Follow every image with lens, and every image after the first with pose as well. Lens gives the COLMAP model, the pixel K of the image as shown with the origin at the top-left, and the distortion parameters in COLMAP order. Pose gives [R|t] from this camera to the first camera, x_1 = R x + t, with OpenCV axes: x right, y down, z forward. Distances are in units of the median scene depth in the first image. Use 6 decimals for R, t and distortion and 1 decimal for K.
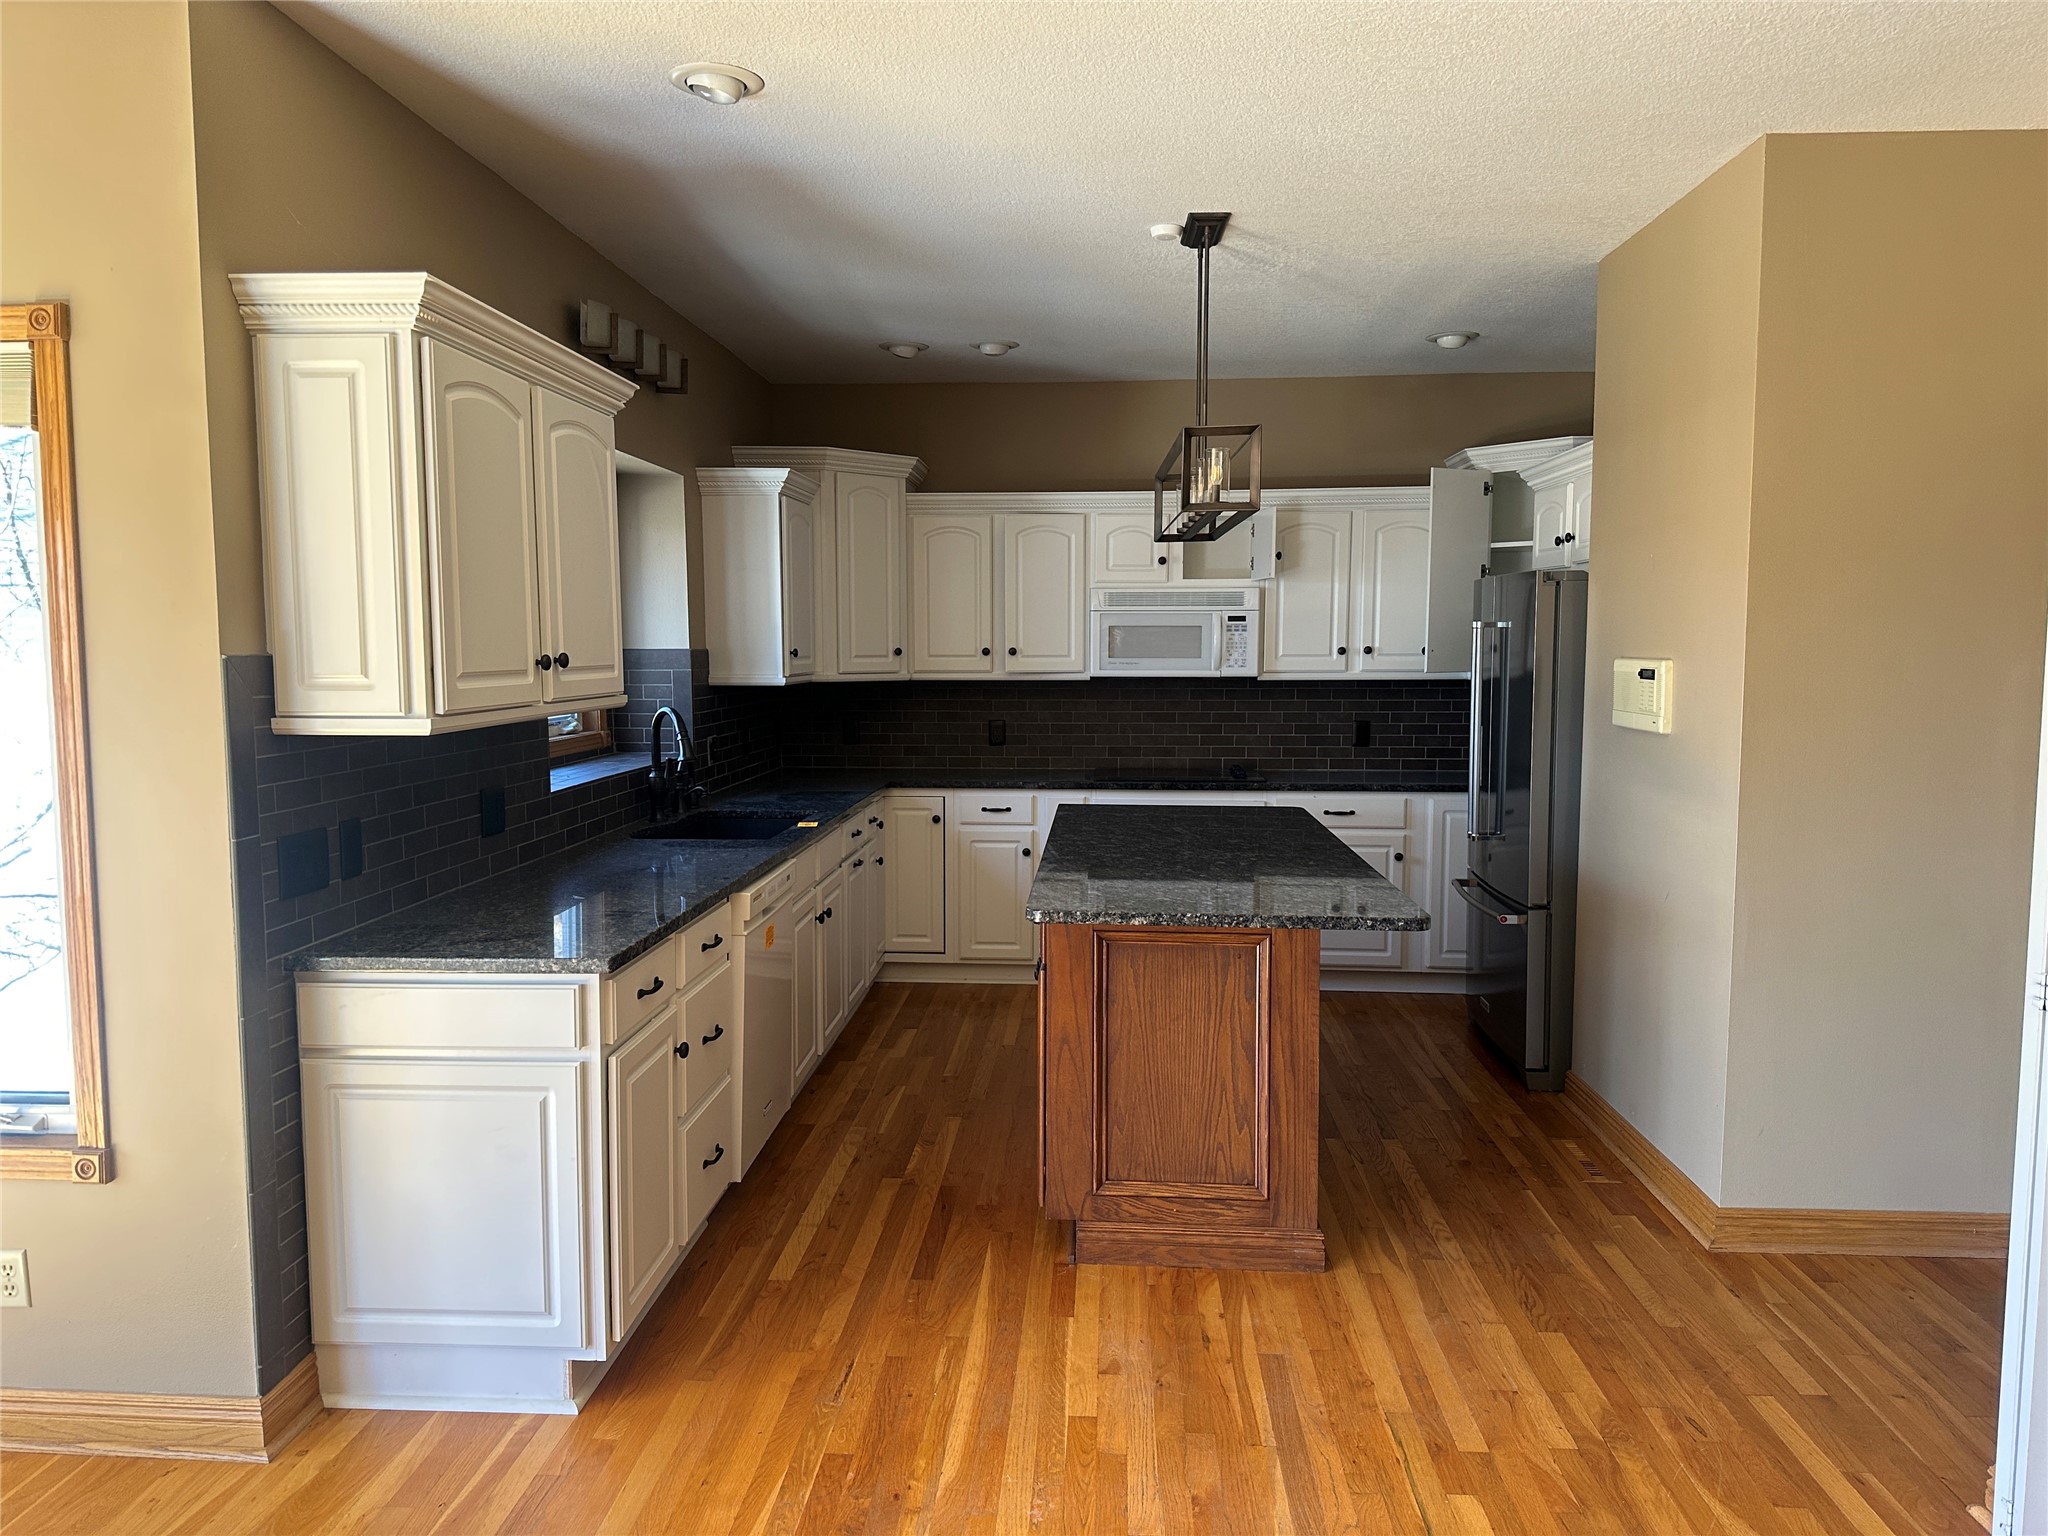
lens RADIAL K [[1446.5, 0, 1024.0], [0, 1446.5, 768.0], [0, 0, 1]] dist [-0.001882, -0.003902]
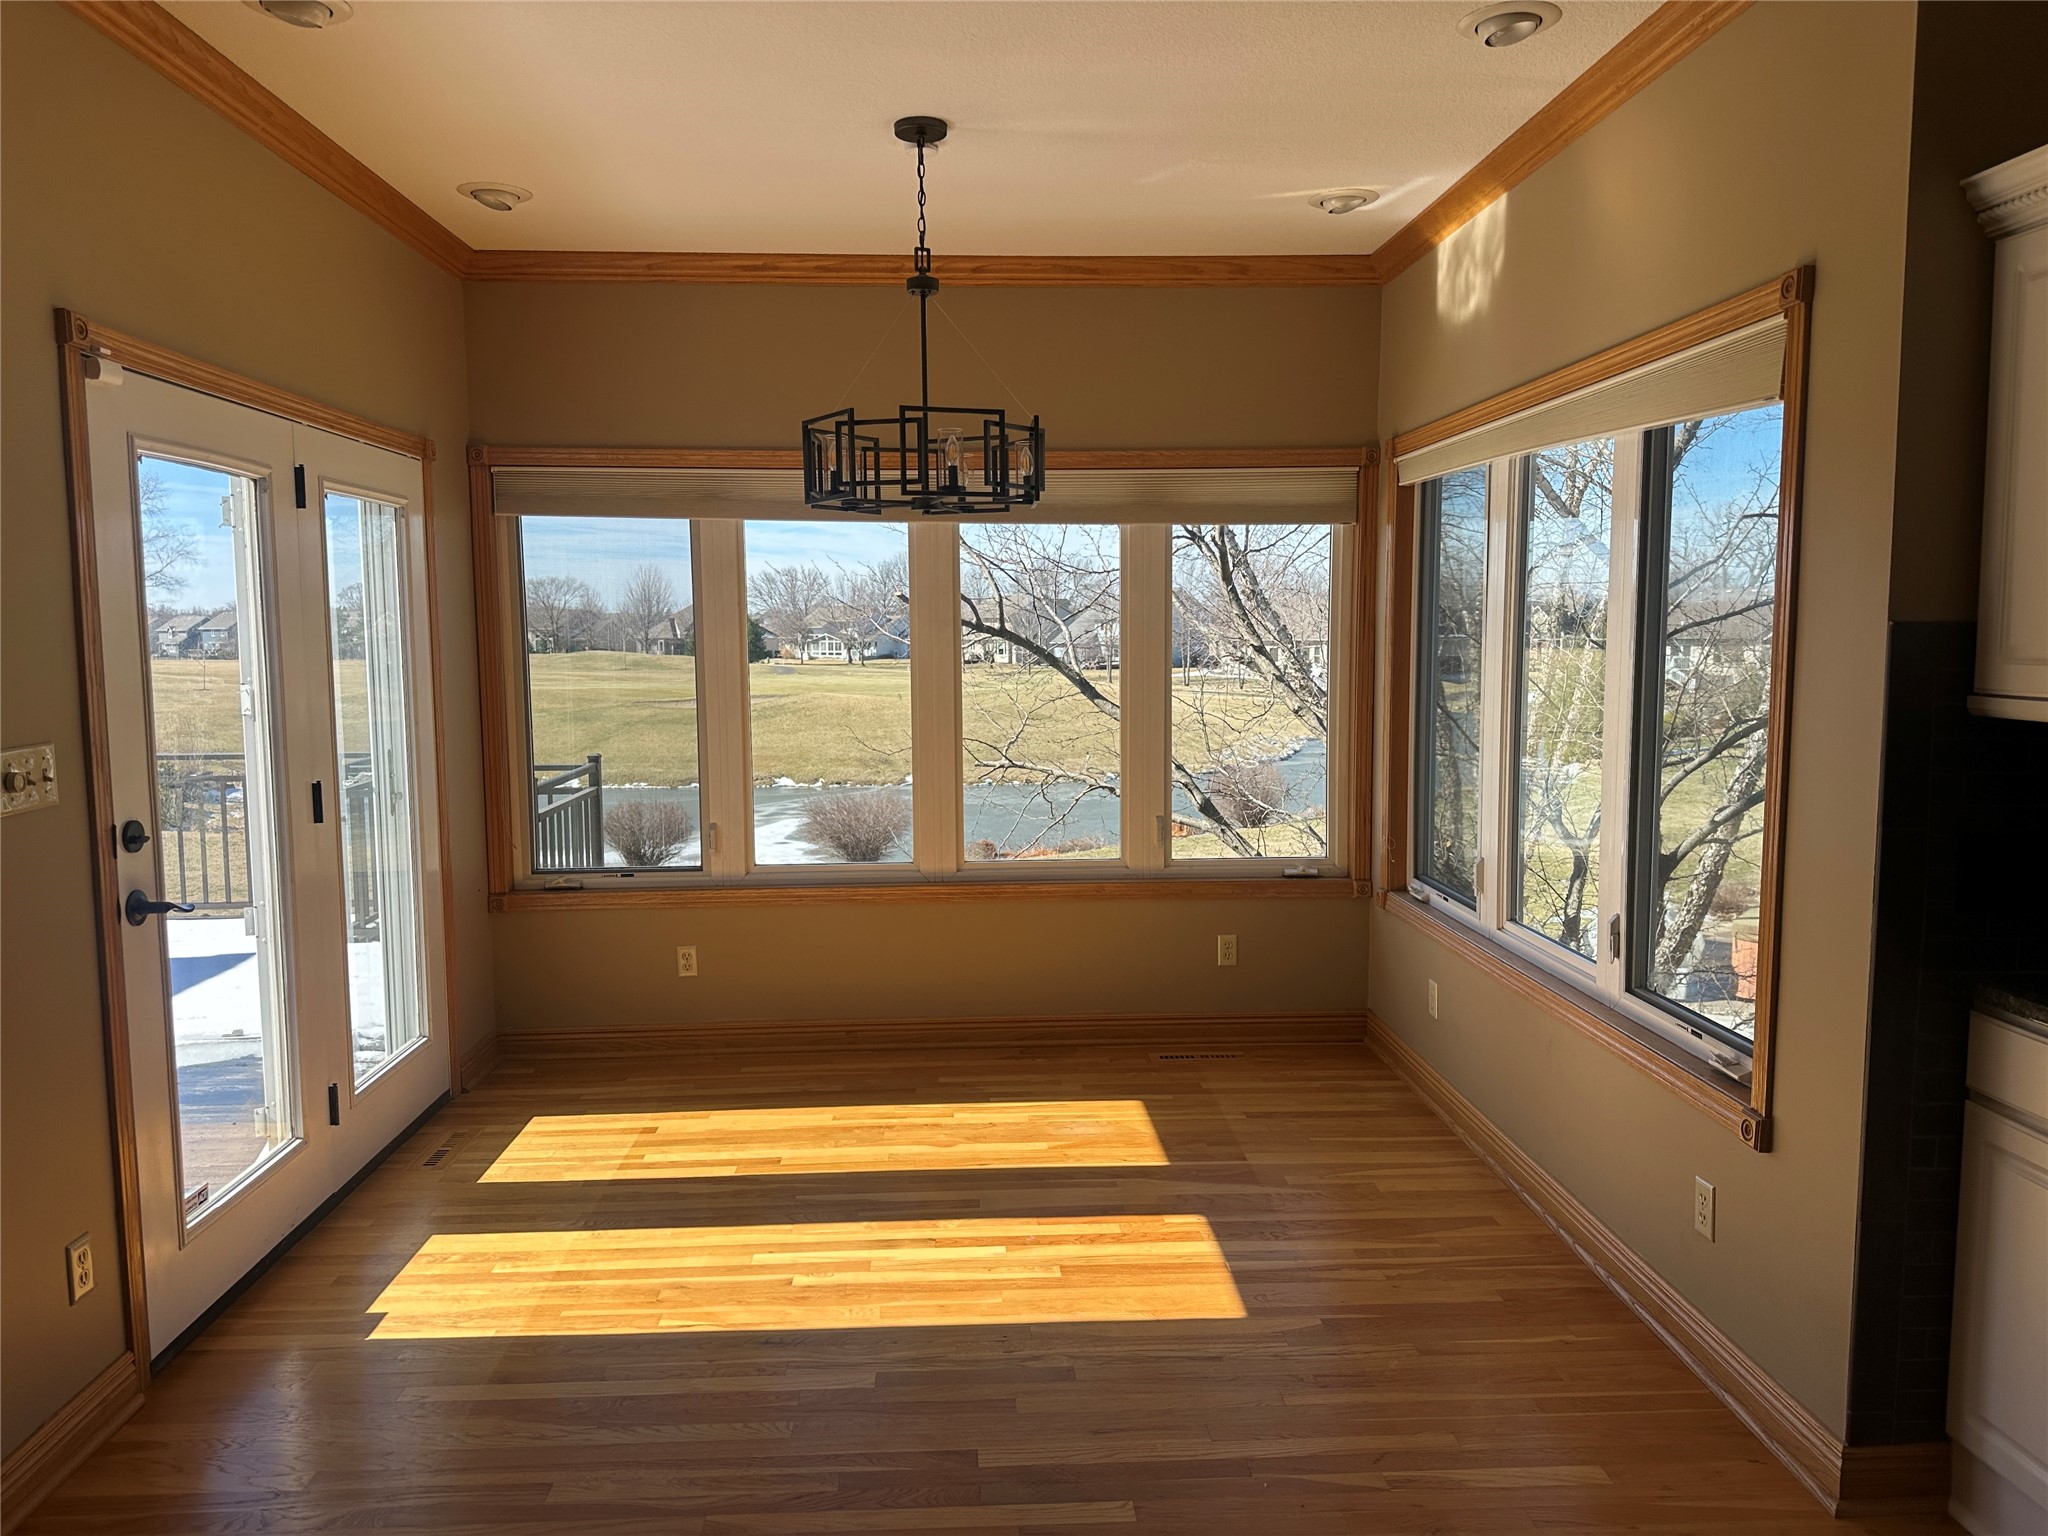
lens RADIAL K [[1446.5, 0, 1024.0], [0, 1446.5, 768.0], [0, 0, 1]] dist [-0.001882, -0.003902]
pose [[0.105888, 0.093950, -0.989930, 0.273756], [-0.080481, 0.993070, 0.085639, -0.020519], [0.991116, 0.070602, 0.112716, 0.360383]]
